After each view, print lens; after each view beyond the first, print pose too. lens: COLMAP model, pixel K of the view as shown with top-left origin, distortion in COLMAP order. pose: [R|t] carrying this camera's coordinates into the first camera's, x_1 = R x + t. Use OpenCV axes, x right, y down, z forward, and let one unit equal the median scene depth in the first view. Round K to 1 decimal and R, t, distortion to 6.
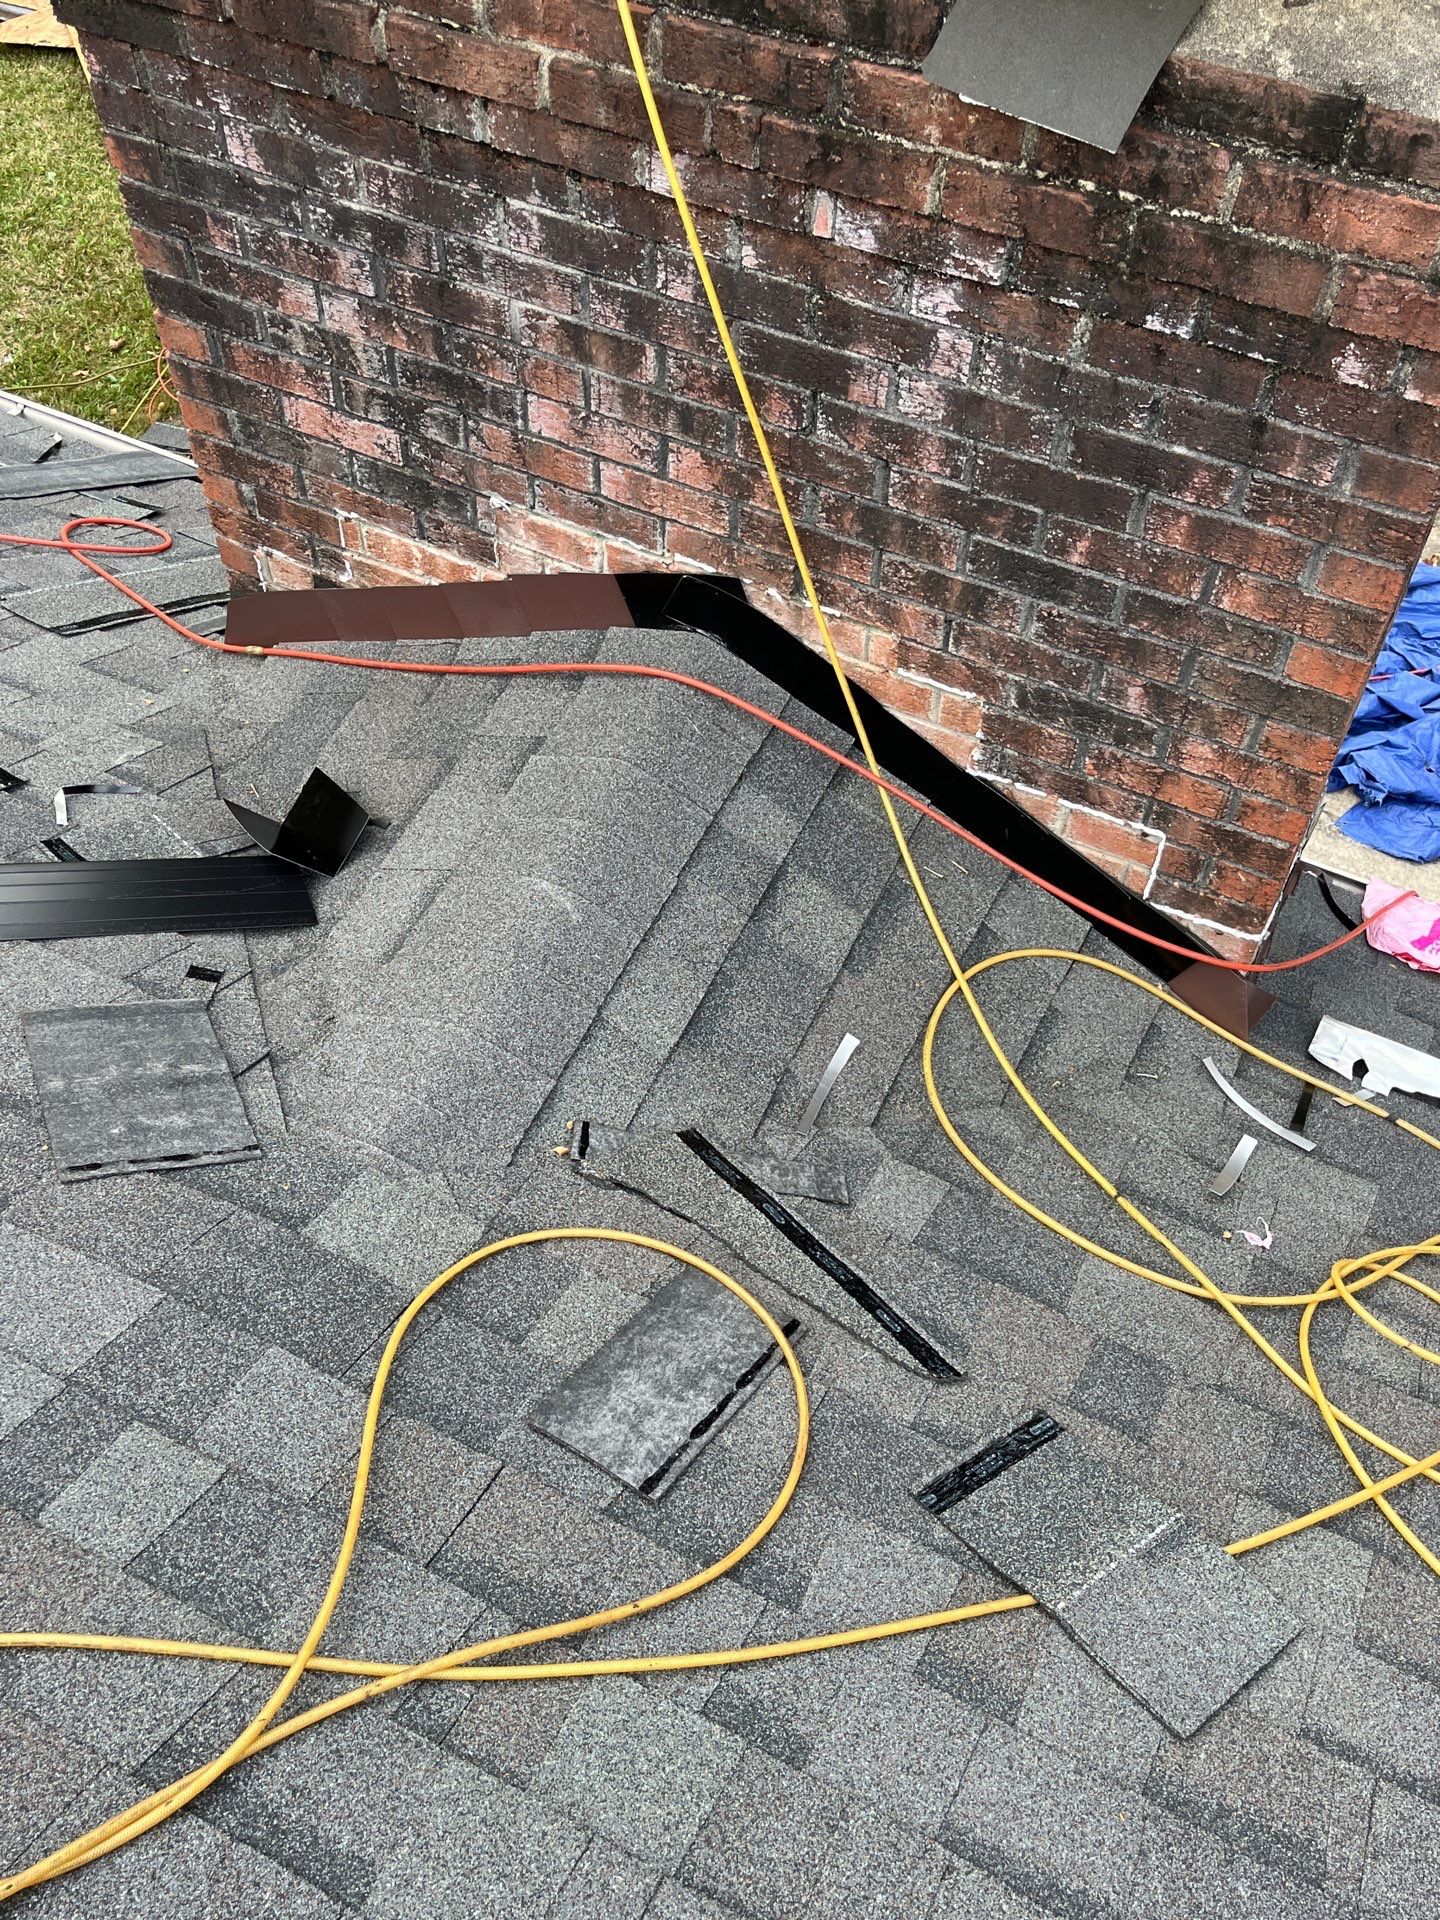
lens RADIAL K [[1815.9, 0, 720.0], [0, 1815.9, 960.0], [0, 0, 1]] dist [0.016873, 0.003519]
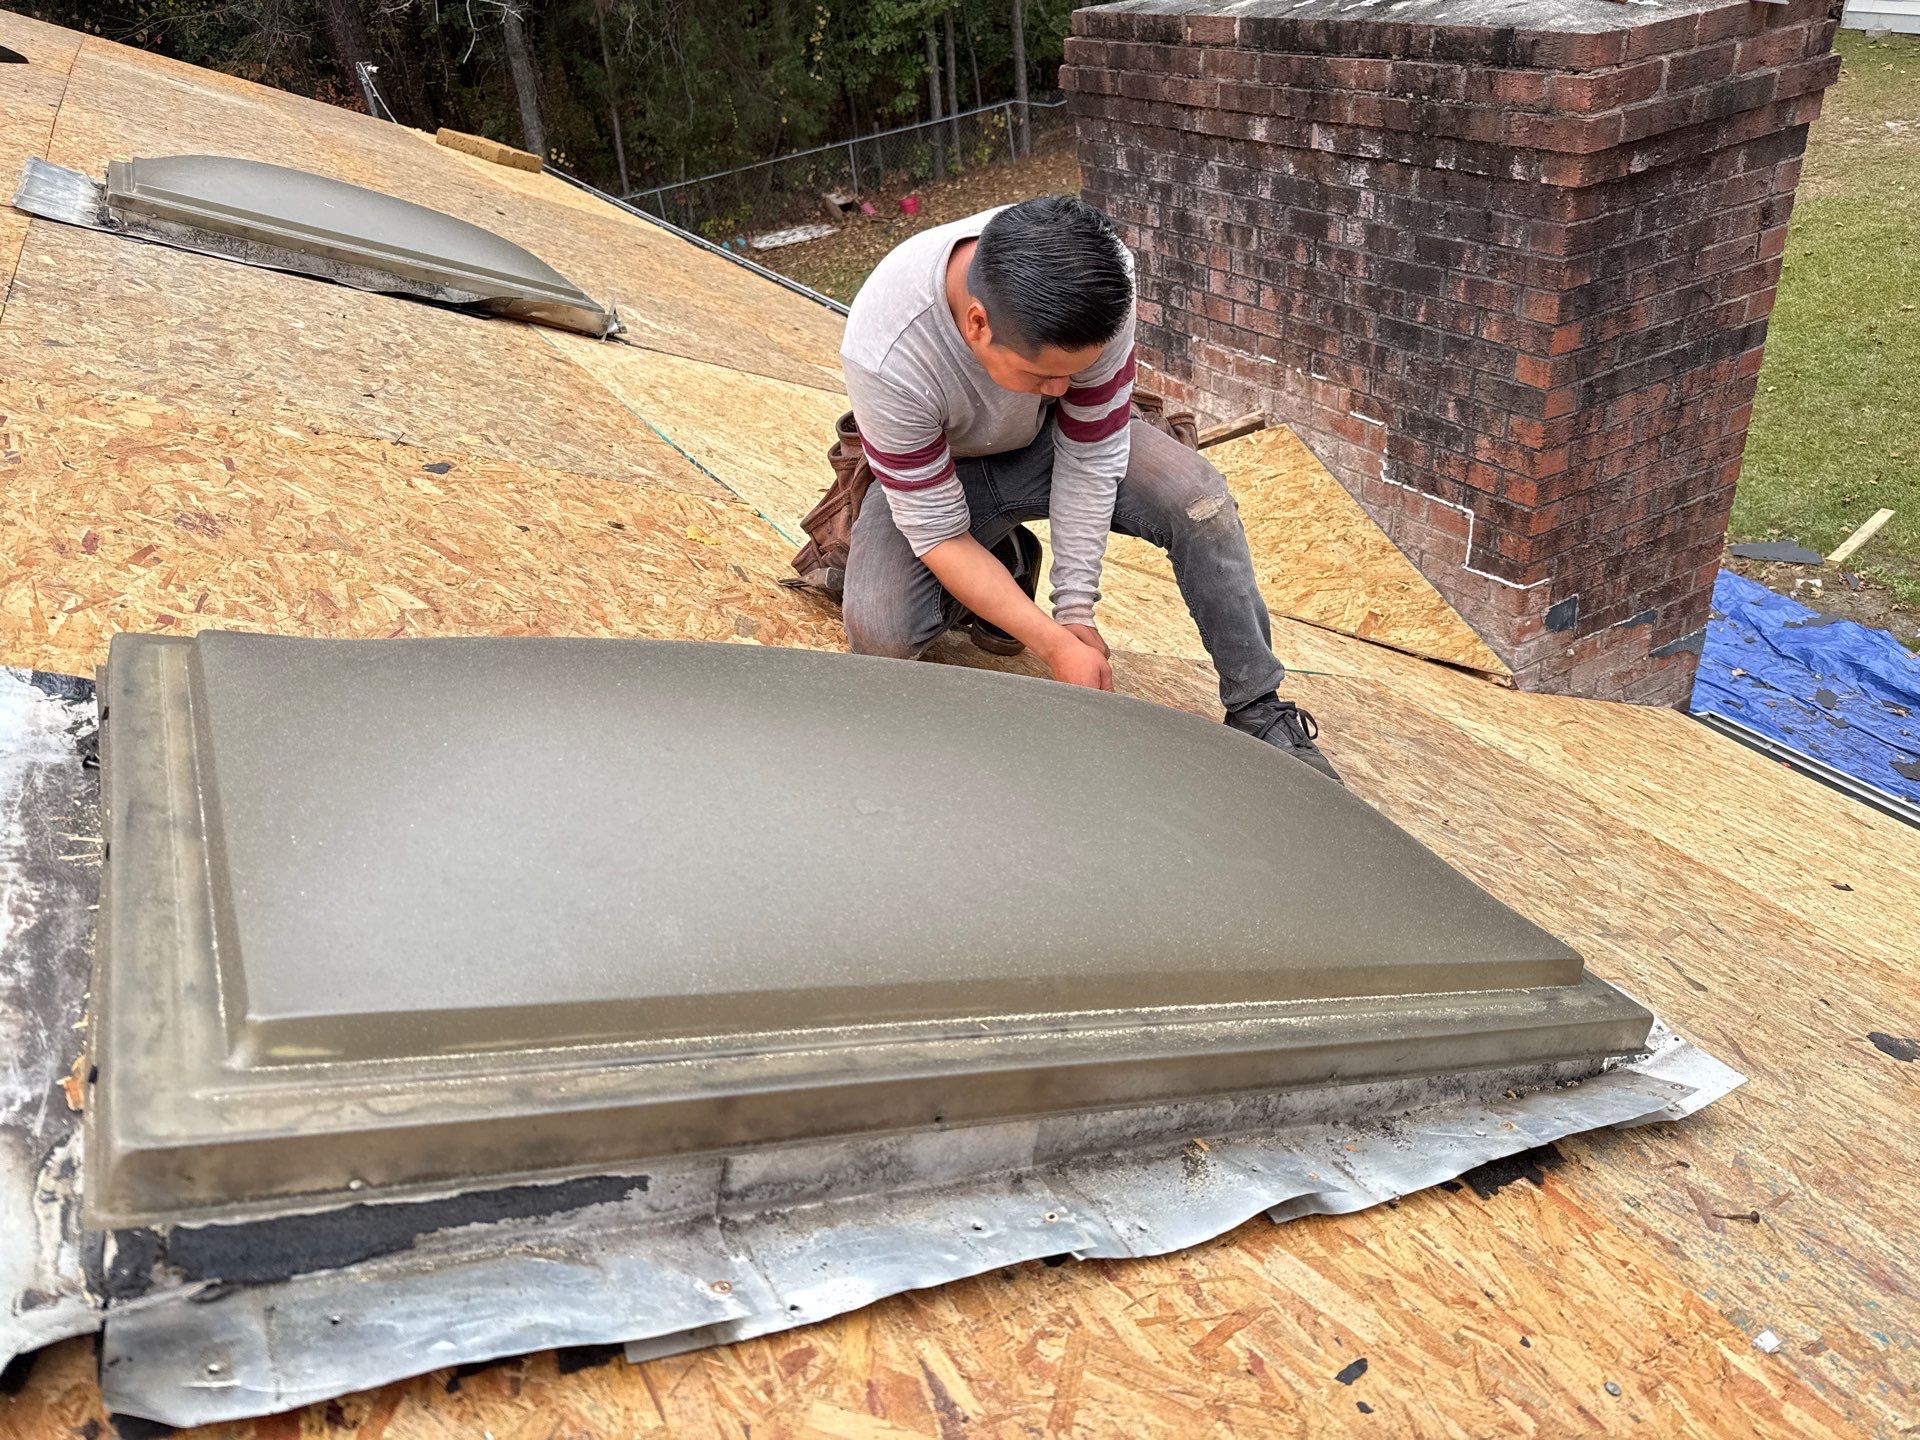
lens RADIAL K [[1362.4, 0, 970.5], [0, 1362.4, 727.9], [0, 0, 1]] dist [-0.004411, -0.004523]
pose [[0.820074, 0.221534, -0.527637, 0.641995], [-0.381574, 0.898824, -0.215676, 0.631608], [0.426473, 0.378203, 0.821634, -0.189569]]
